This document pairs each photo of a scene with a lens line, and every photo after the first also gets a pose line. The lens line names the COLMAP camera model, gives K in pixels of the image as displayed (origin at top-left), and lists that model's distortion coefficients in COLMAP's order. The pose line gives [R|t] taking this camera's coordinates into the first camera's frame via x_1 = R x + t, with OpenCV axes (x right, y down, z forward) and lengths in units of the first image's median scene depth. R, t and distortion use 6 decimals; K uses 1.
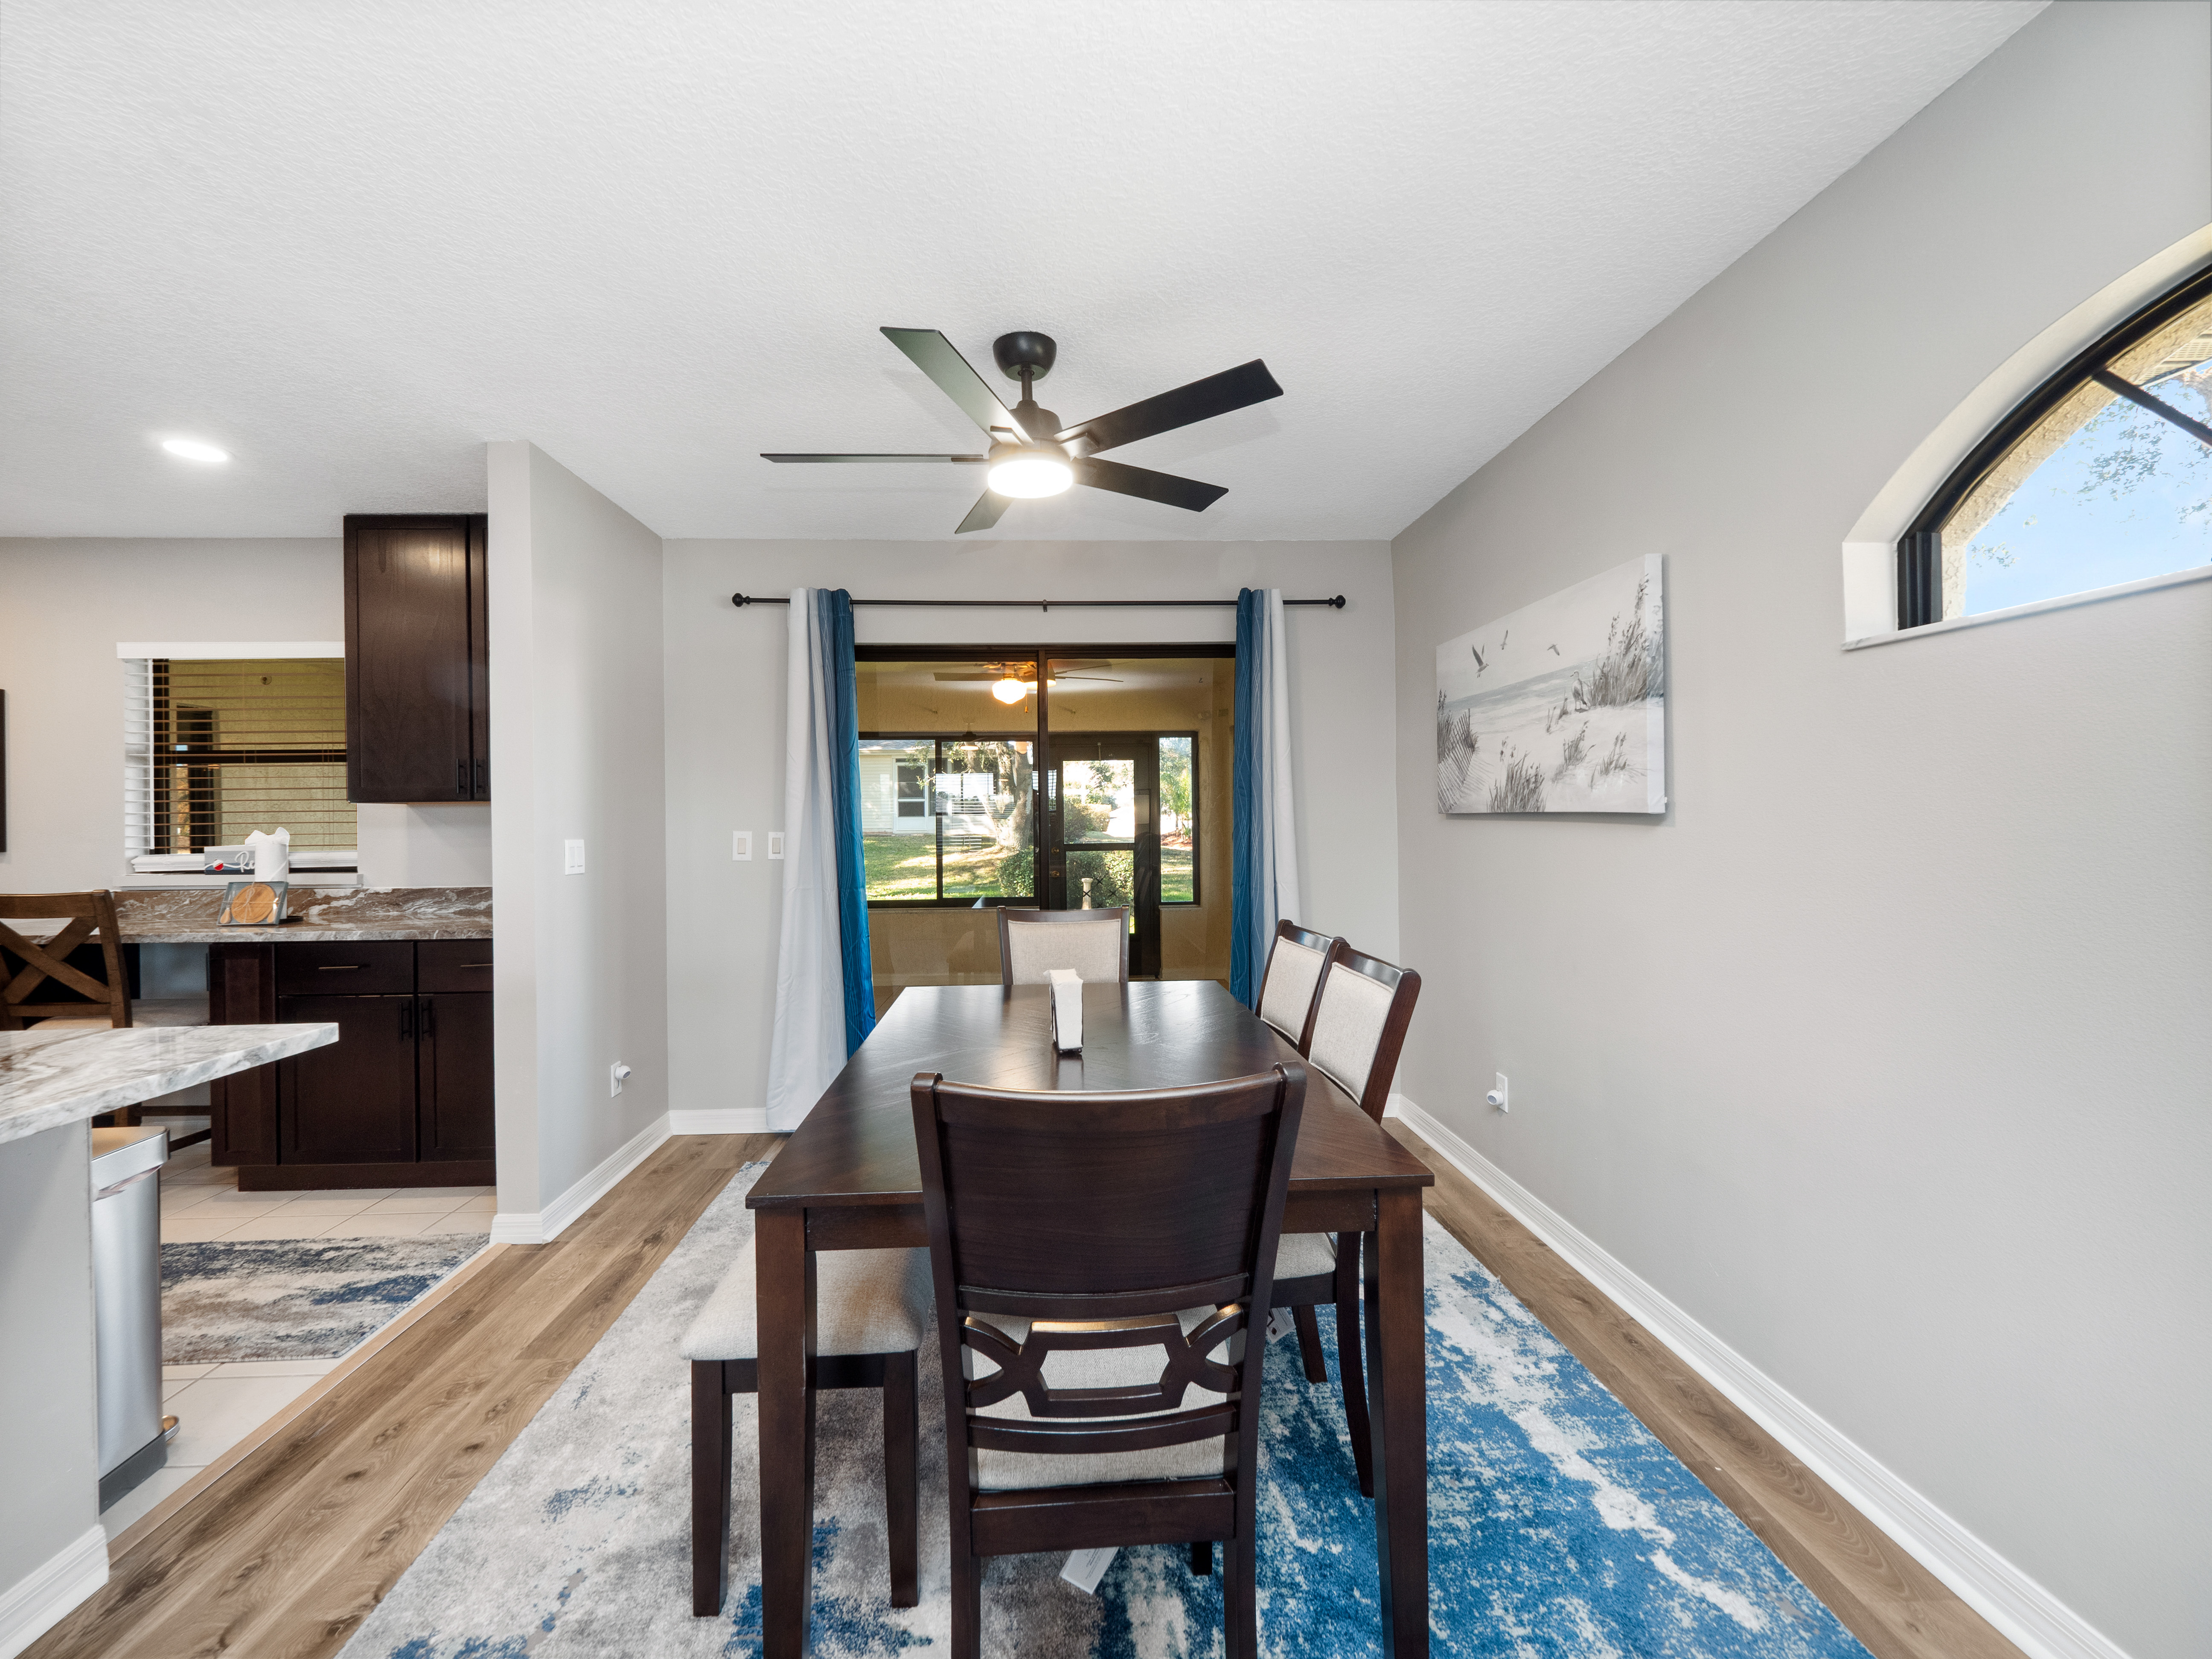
lens RADIAL K [[941.1, 0, 1076.8], [0, 941.1, 821.8], [0, 0, 1]] dist [0.001099, -0.000790]
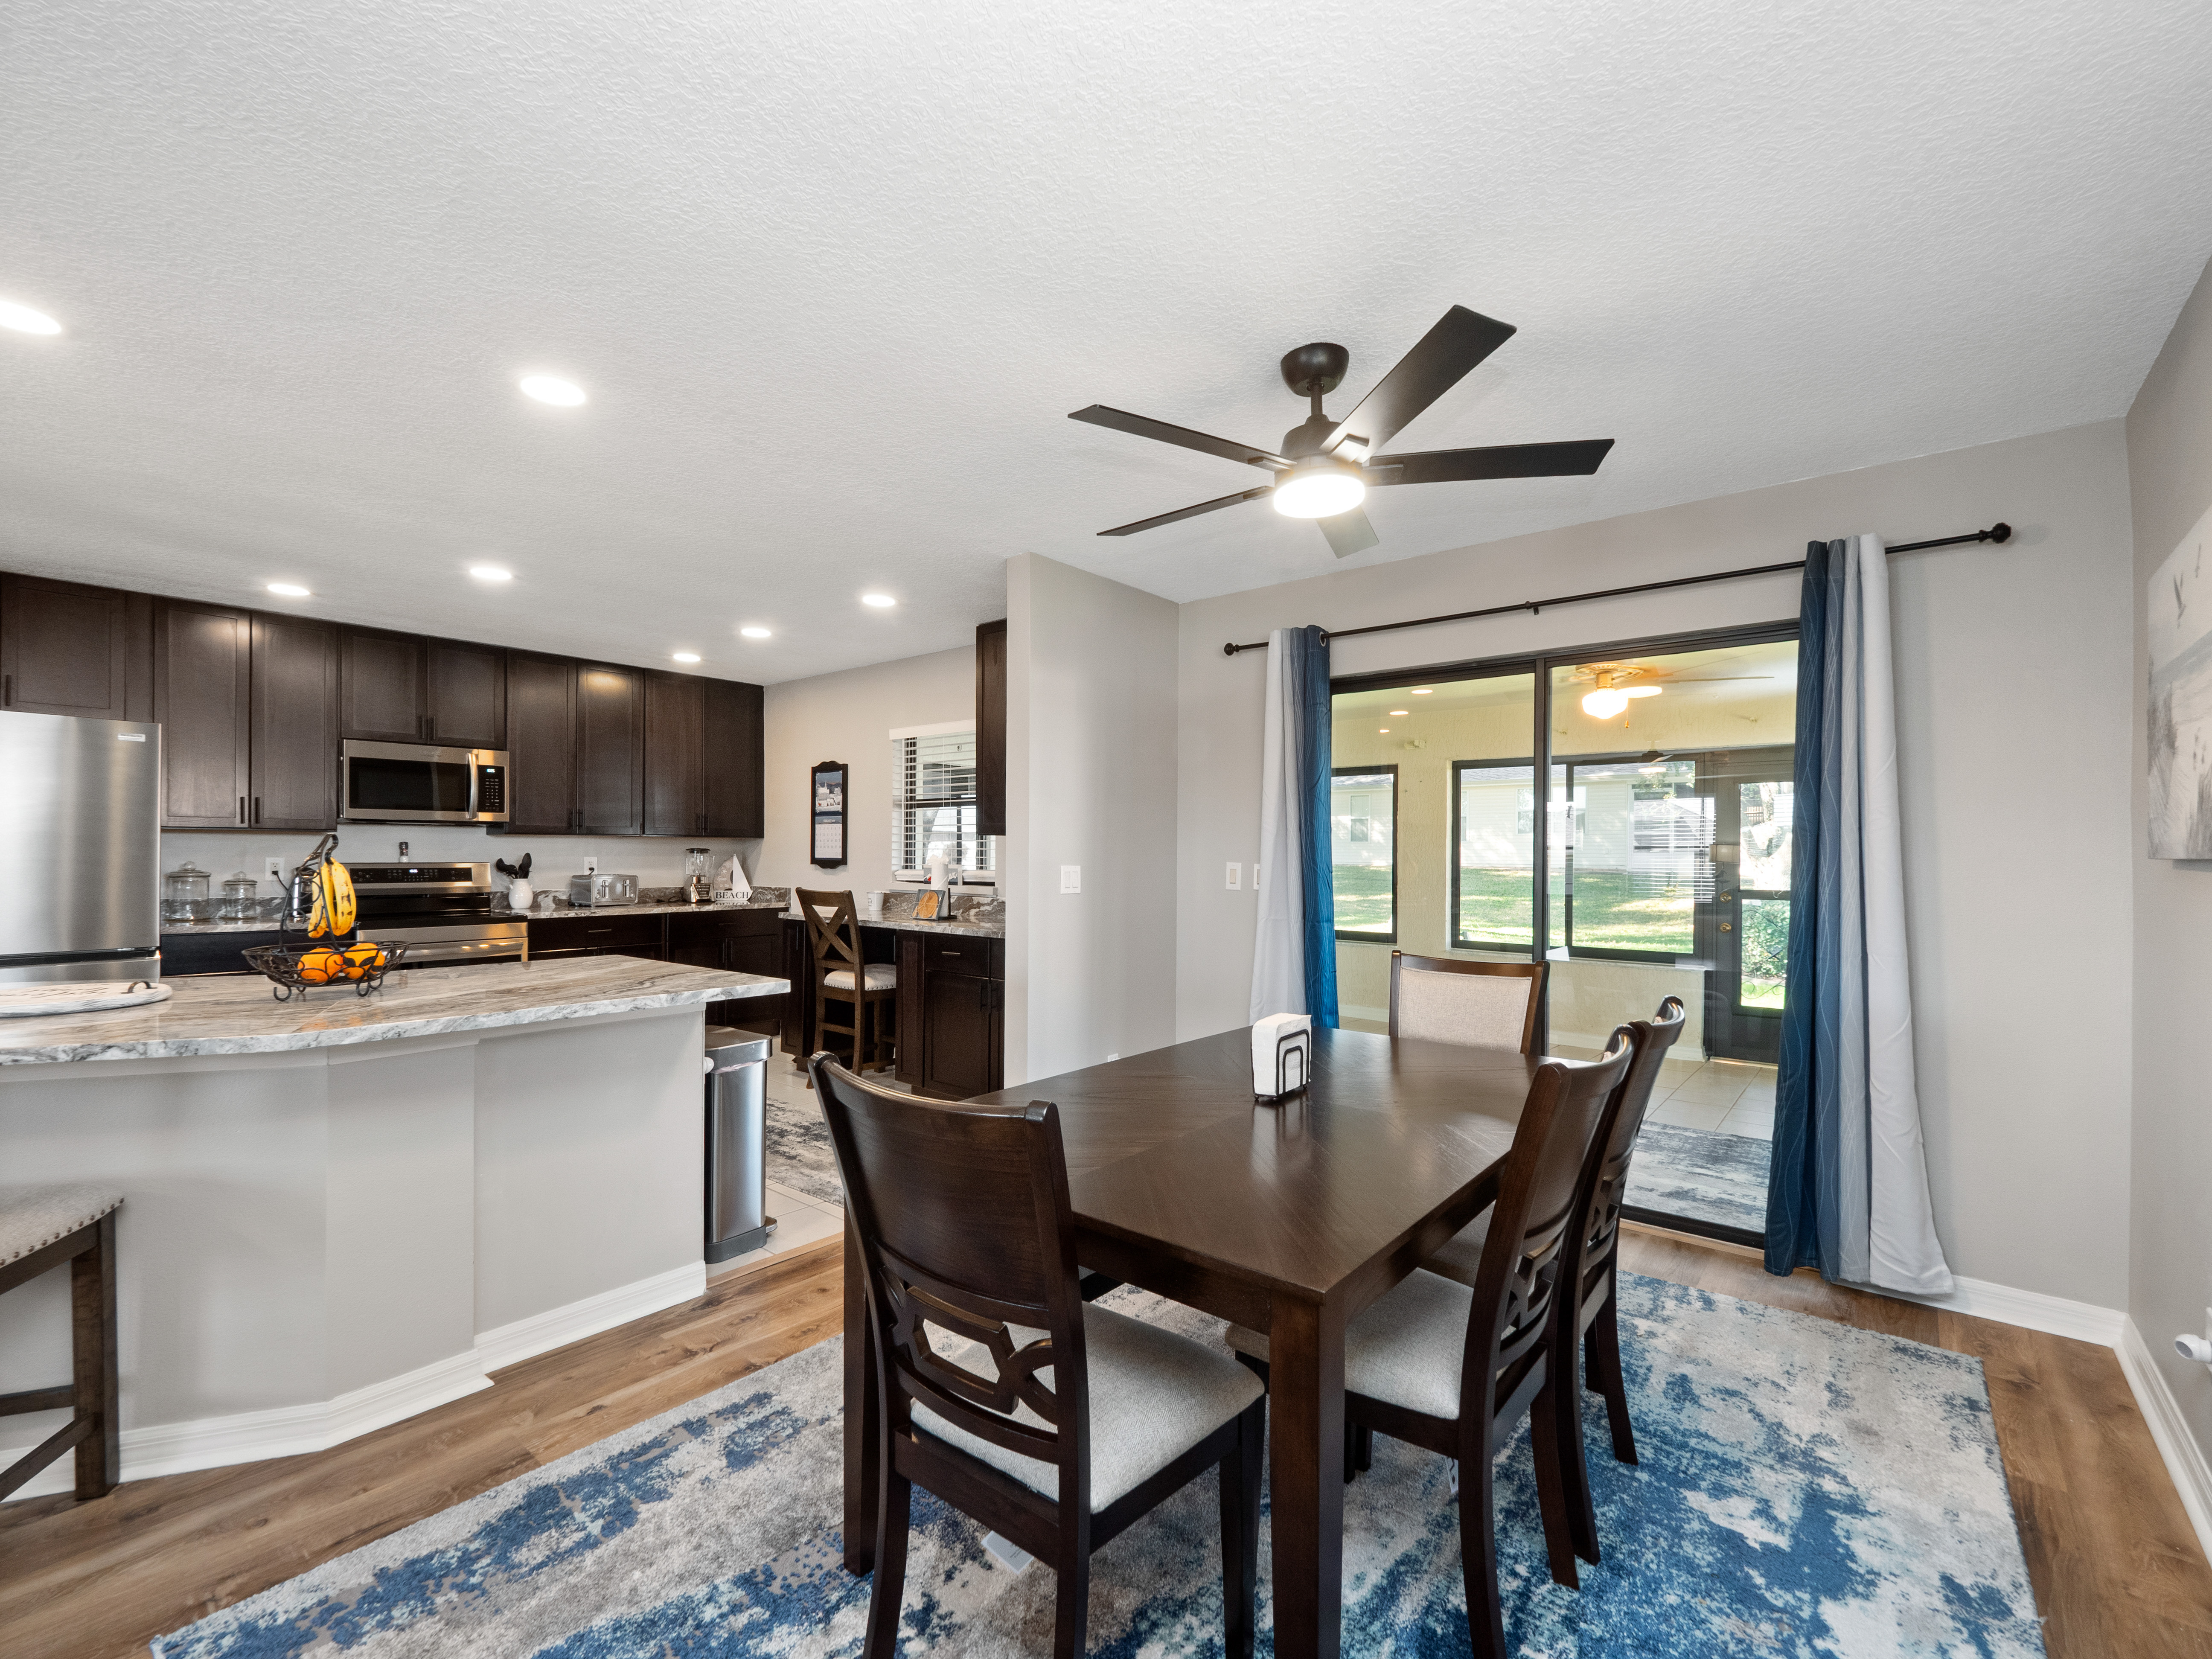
lens RADIAL K [[956.4, 0, 1103.2], [0, 956.4, 855.0], [0, 0, 1]] dist [0.002880, -0.000037]
pose [[0.740519, 0.016665, -0.671829, 0.384584], [-0.016360, 0.999843, 0.006769, -0.004560], [0.671836, 0.005979, 0.740676, 0.119850]]
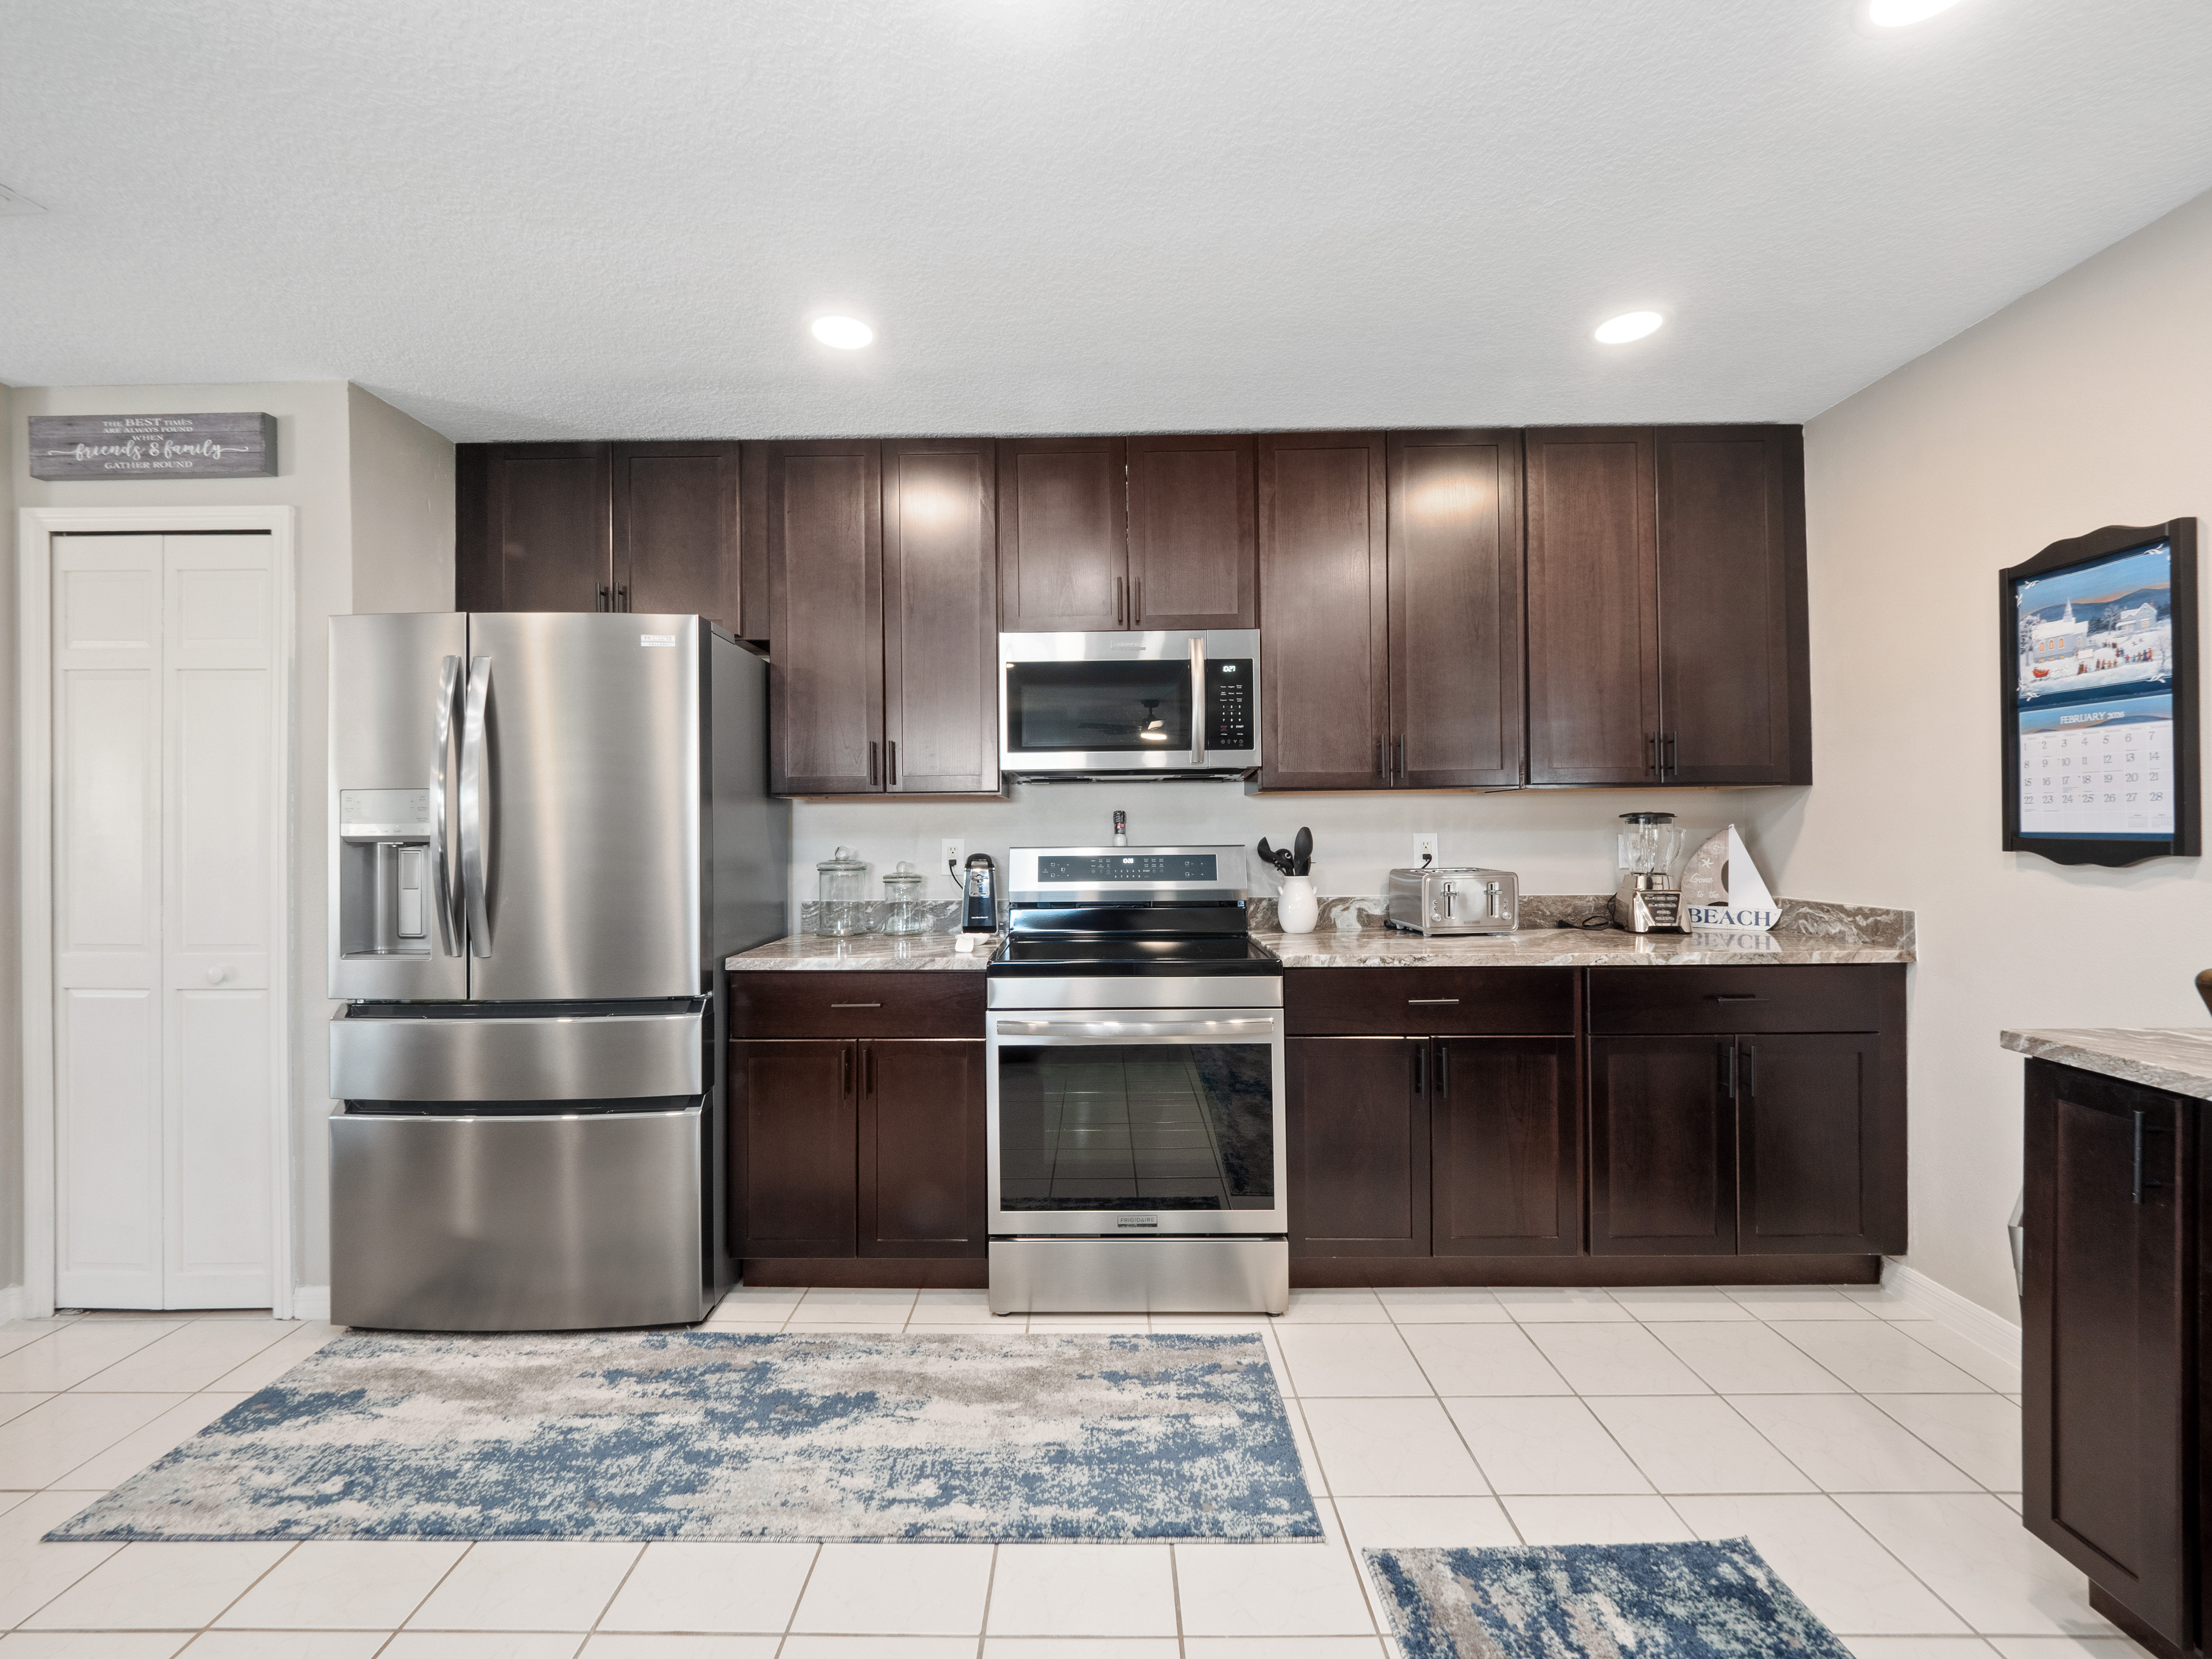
lens RADIAL K [[941.8, 0, 1088.4], [0, 941.8, 821.1], [0, 0, 1]] dist [-0.007432, 0.000062]
pose [[-0.060191, 0.007840, -0.998156, -0.879463], [0.006891, 0.999949, 0.007439, 0.009278], [0.998163, -0.006431, -0.060242, 0.646172]]
